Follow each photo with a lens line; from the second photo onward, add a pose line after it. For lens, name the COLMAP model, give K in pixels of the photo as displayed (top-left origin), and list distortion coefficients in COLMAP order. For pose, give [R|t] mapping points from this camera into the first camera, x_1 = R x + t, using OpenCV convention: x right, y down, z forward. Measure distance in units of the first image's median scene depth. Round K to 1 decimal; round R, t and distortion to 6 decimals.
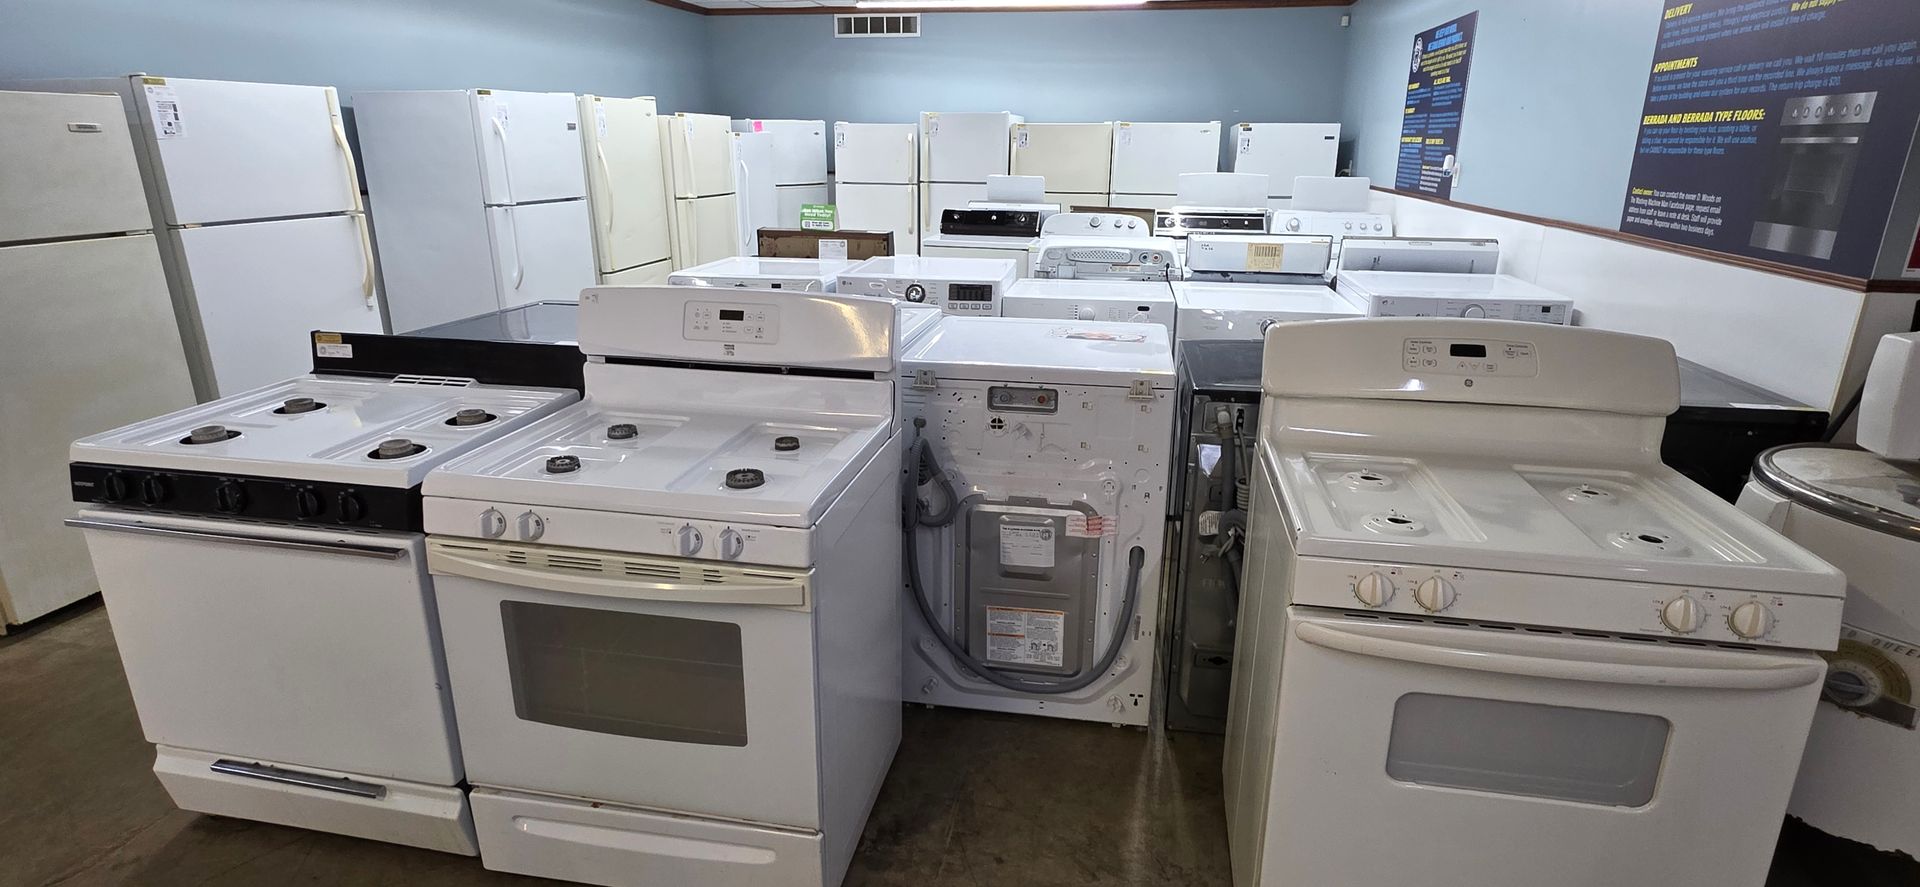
lens RADIAL K [[957.5, 0, 967.1], [0, 957.5, 437.7], [0, 0, 1]] dist [0.002394, 0.000494]
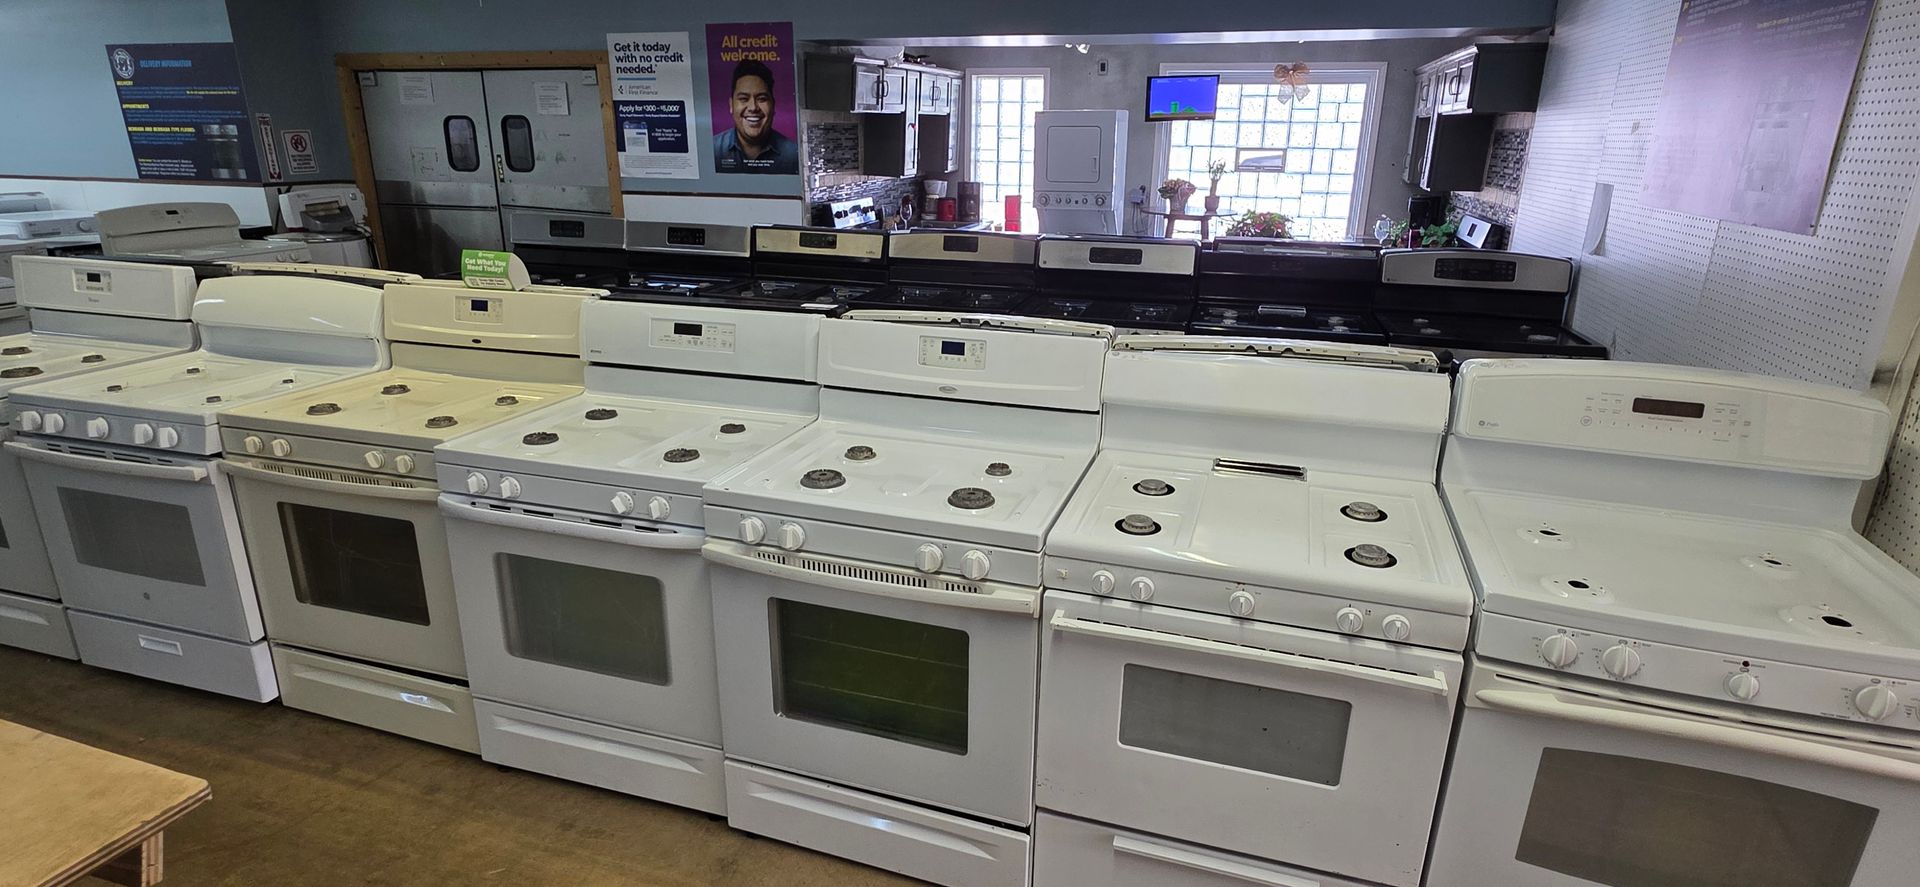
lens RADIAL K [[957.5, 0, 967.1], [0, 957.5, 437.7], [0, 0, 1]] dist [0.002394, 0.000494]
pose [[0.109809, -0.310346, 0.944260, -0.895401], [0.283896, 0.920223, 0.269431, 0.180594], [-0.952547, 0.238486, 0.189155, -0.707225]]
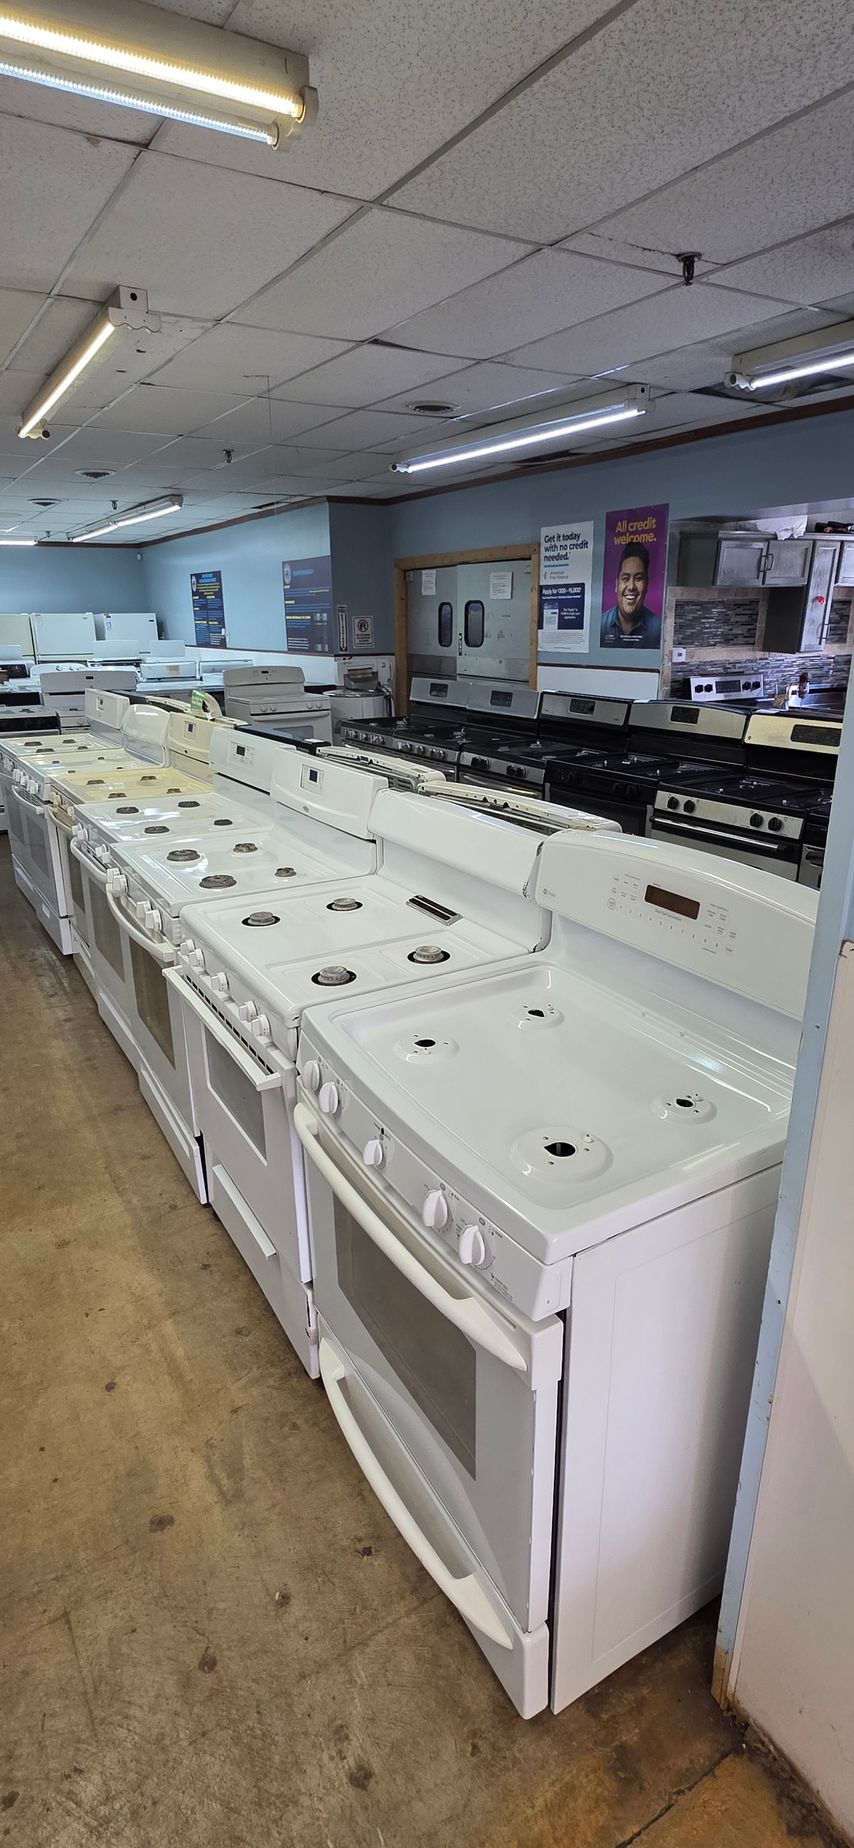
lens RADIAL K [[921.6, 0, 427.0], [0, 921.6, 924.0], [0, 0, 1]] dist [0.002394, 0.000494]
pose [[0.745189, -0.225601, 0.627533, -0.753783], [0.211121, 0.972444, 0.098894, 0.314616], [-0.632551, 0.058791, 0.772284, -1.100291]]
